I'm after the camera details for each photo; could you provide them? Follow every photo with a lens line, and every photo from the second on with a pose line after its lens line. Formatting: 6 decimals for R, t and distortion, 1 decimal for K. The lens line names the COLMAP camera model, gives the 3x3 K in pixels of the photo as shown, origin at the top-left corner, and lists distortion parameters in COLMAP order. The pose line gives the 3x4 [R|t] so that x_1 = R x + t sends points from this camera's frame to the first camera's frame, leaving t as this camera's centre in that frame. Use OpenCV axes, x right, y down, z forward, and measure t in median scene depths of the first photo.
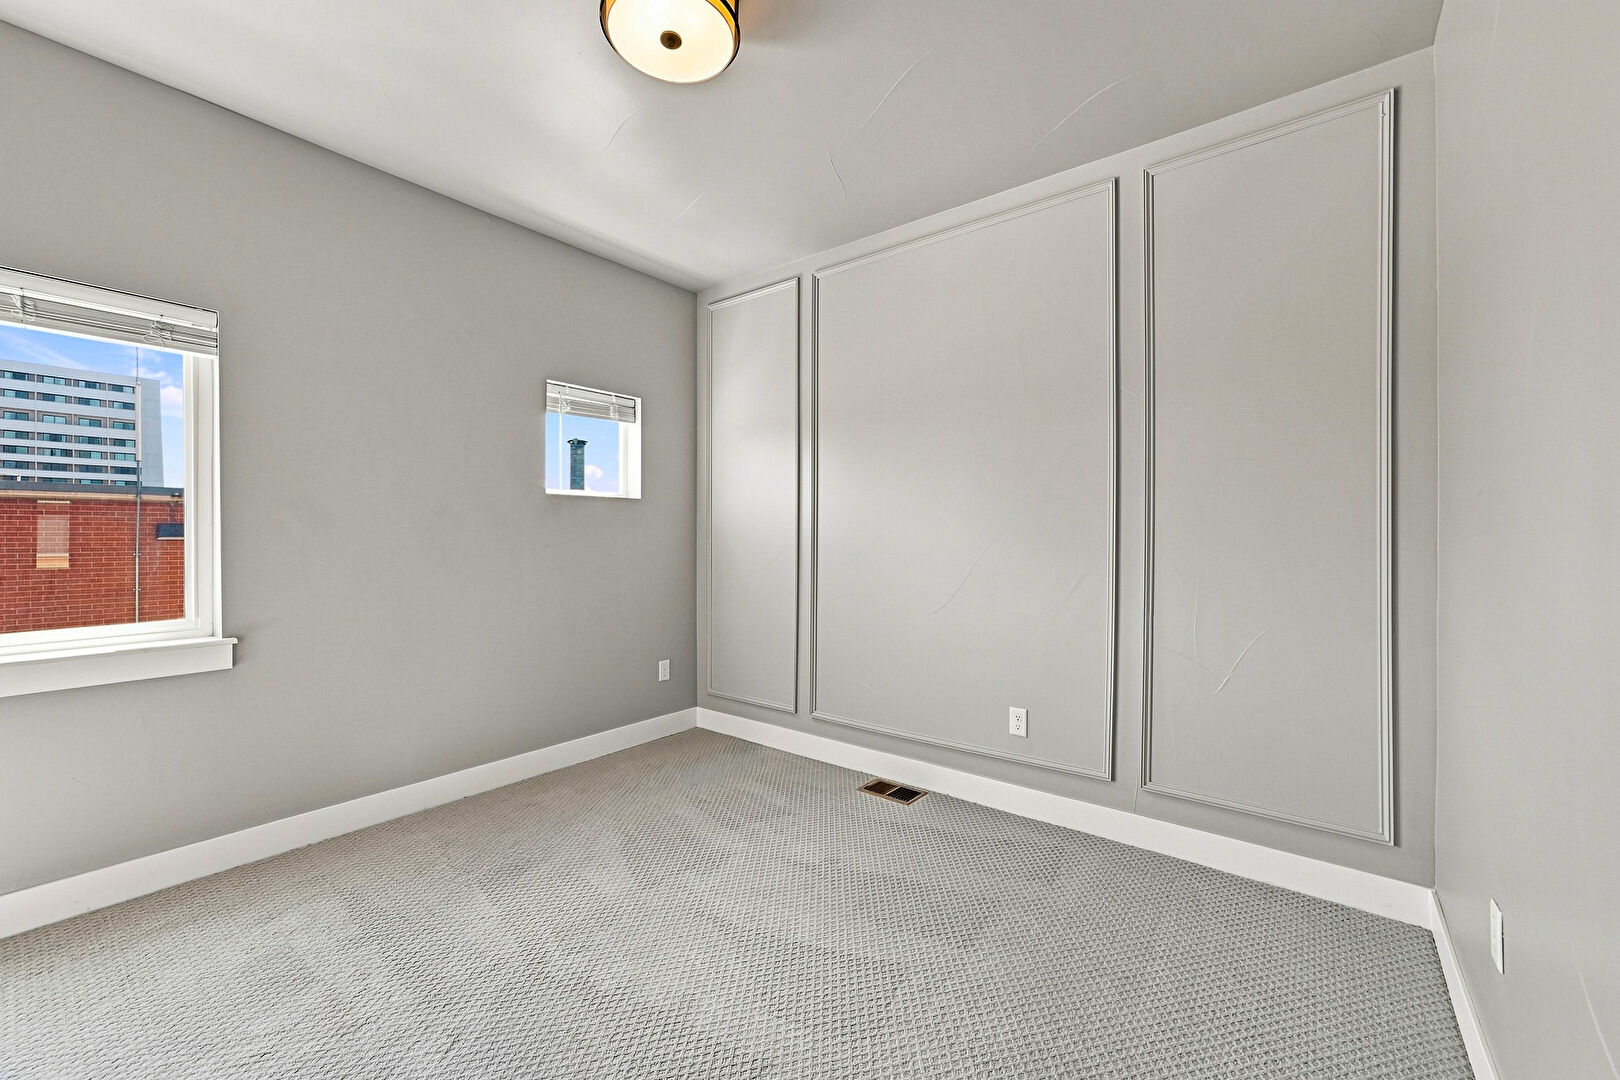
lens RADIAL K [[644.1, 0, 816.1], [0, 644.1, 535.5], [0, 0, 1]] dist [0.000211, 0.000108]
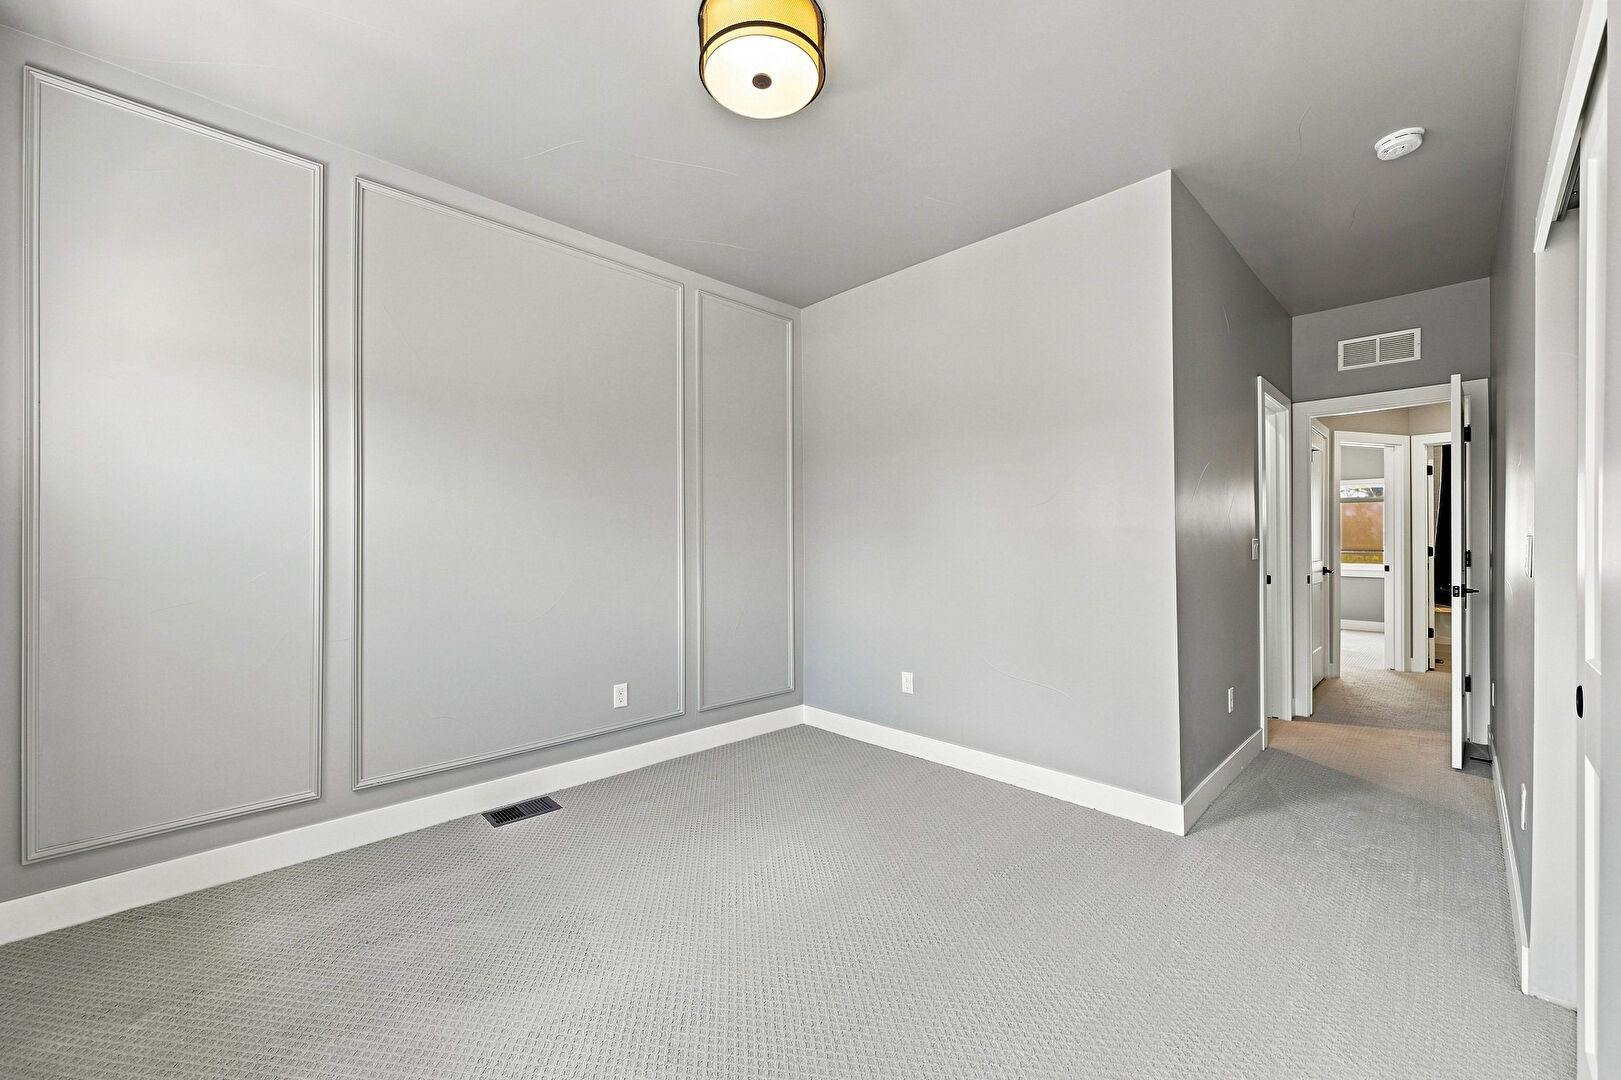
lens RADIAL K [[644.5, 0, 816.6], [0, 644.5, 535.5], [0, 0, 1]] dist [0.000211, 0.000108]
pose [[0.095538, 0.013630, 0.995332, -0.775574], [-0.001779, 0.999907, -0.013522, 0.007027], [-0.995424, -0.000479, 0.095553, 0.479376]]
